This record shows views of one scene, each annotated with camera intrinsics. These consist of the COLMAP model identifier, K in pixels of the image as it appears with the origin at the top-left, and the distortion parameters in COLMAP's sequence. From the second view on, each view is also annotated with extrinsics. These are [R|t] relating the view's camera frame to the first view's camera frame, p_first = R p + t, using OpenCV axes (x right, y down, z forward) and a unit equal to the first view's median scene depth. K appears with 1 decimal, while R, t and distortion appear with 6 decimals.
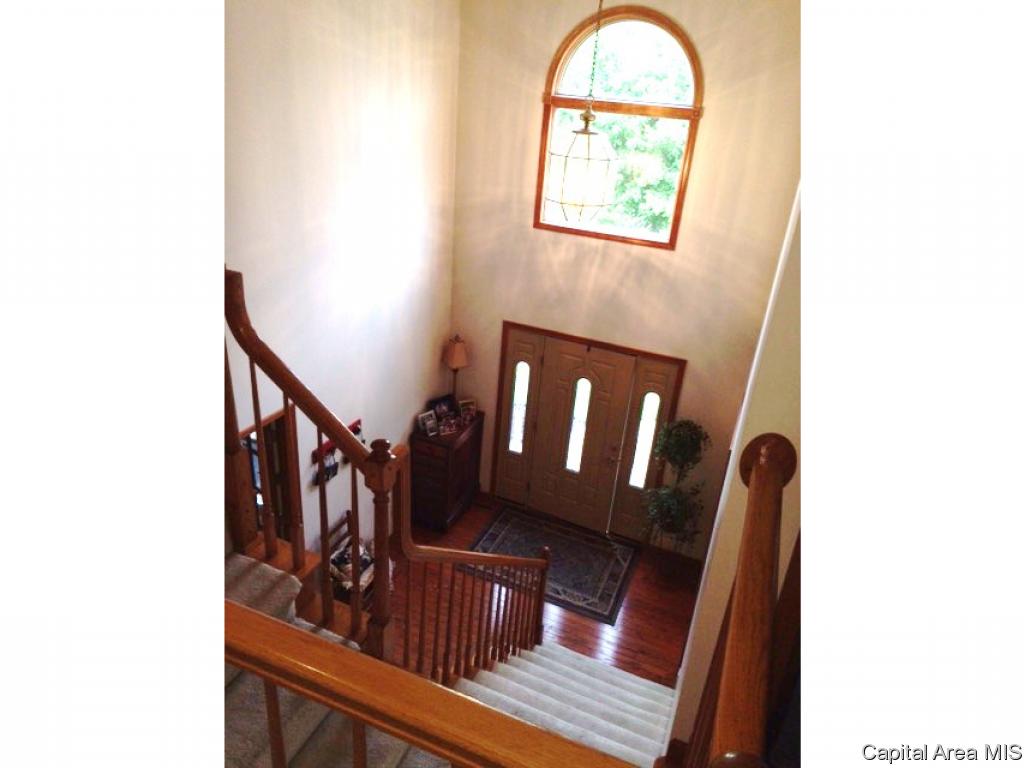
lens RADIAL K [[644.4, 0, 509.1], [0, 644.4, 385.2], [0, 0, 1]] dist [0.000064, -0.001758]
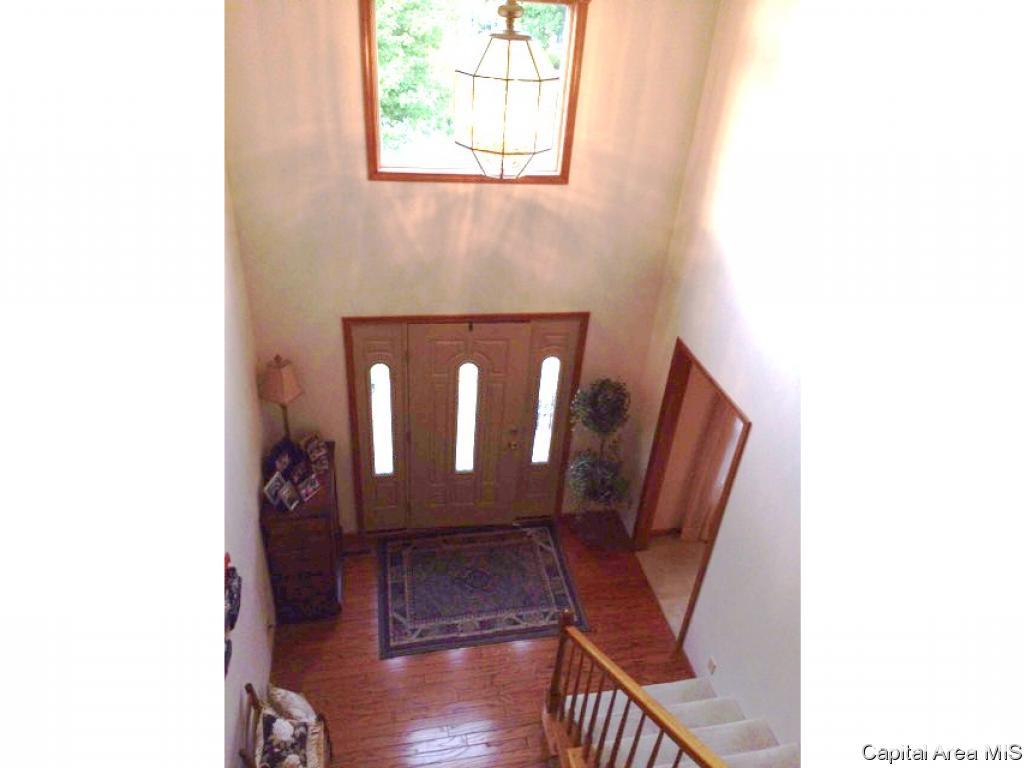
lens RADIAL K [[644.4, 0, 513.3], [0, 644.4, 380.6], [0, 0, 1]] dist [0.000064, -0.001758]
pose [[0.824107, -0.312636, 0.472341, -0.223260], [0.231231, 0.946922, 0.223319, -0.159955], [-0.517088, -0.074819, 0.852656, 0.323134]]
